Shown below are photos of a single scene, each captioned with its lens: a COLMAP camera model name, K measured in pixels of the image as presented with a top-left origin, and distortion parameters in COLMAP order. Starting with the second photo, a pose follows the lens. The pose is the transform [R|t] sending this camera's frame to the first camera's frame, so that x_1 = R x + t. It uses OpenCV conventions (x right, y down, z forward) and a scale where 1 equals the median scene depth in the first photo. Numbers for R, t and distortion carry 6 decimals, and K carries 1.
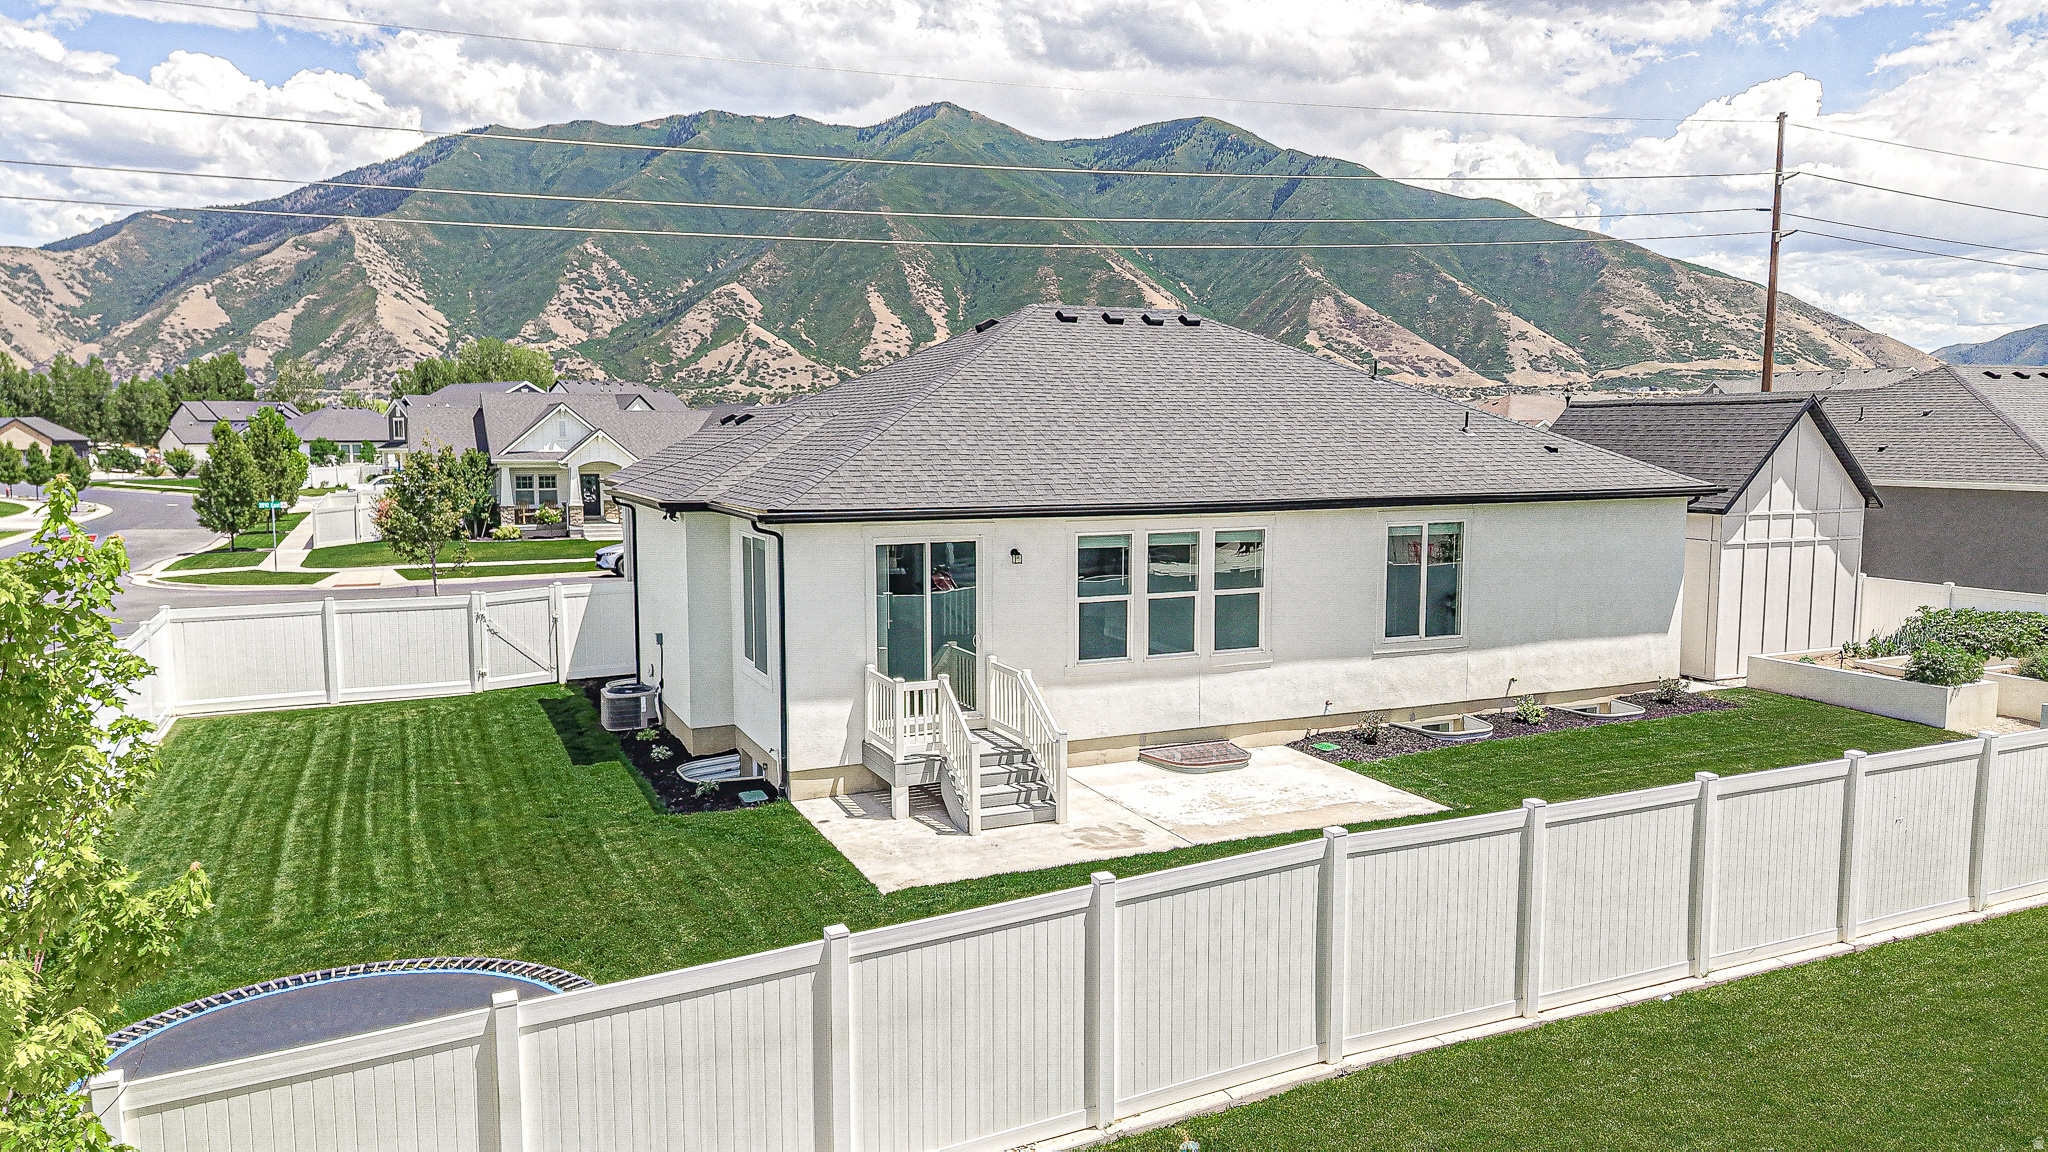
lens RADIAL K [[1364.1, 0, 1024.0], [0, 1364.1, 576.0], [0, 0, 1]] dist [0.052128, -0.069815]
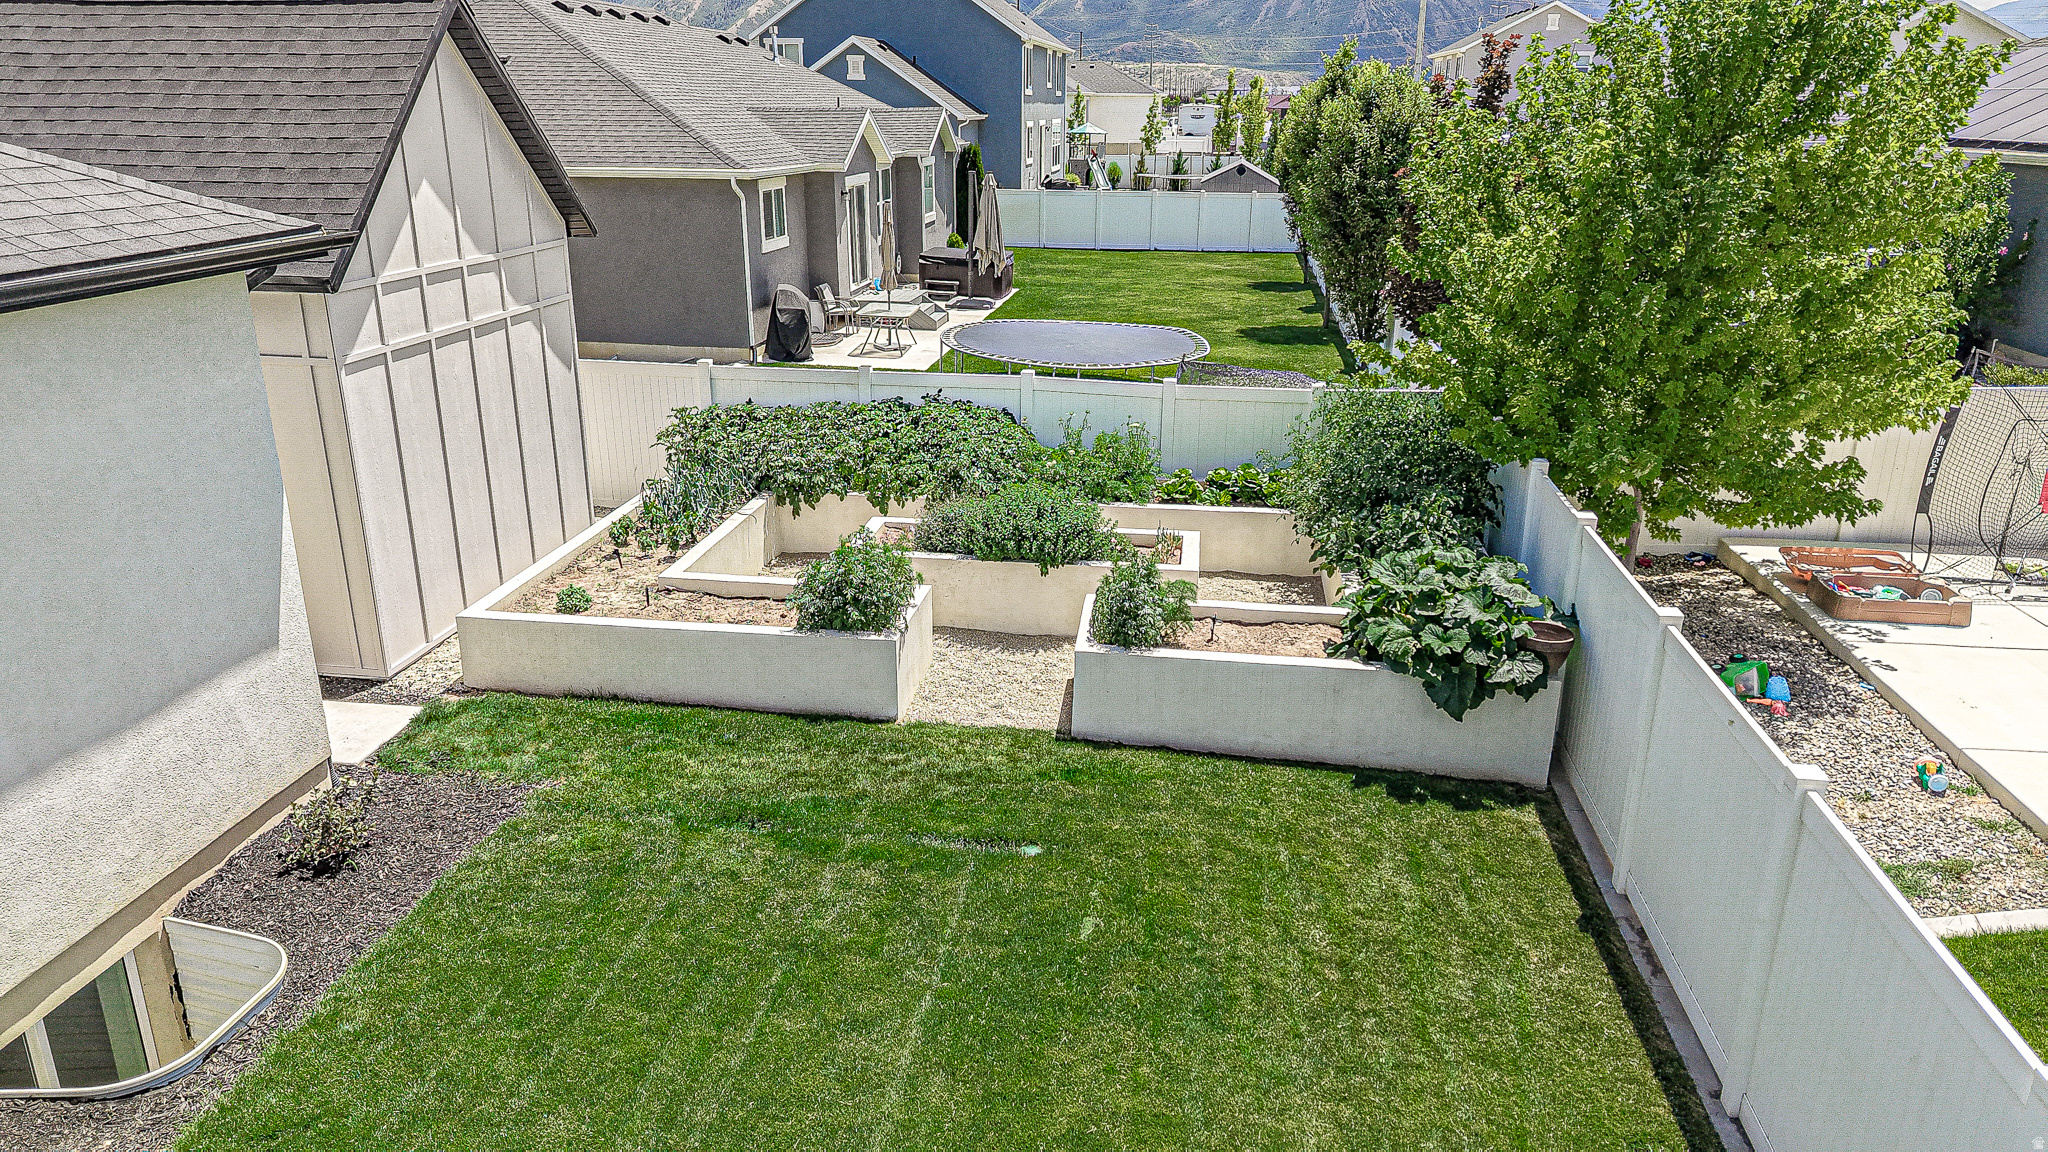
lens RADIAL K [[1364.1, 0, 1024.0], [0, 1364.1, 576.0], [0, 0, 1]] dist [0.052128, -0.069815]
pose [[0.541534, -0.269183, 0.796418, 0.268625], [0.078654, 0.959419, 0.270794, -0.056229], [-0.836991, -0.084003, 0.540730, 0.590470]]
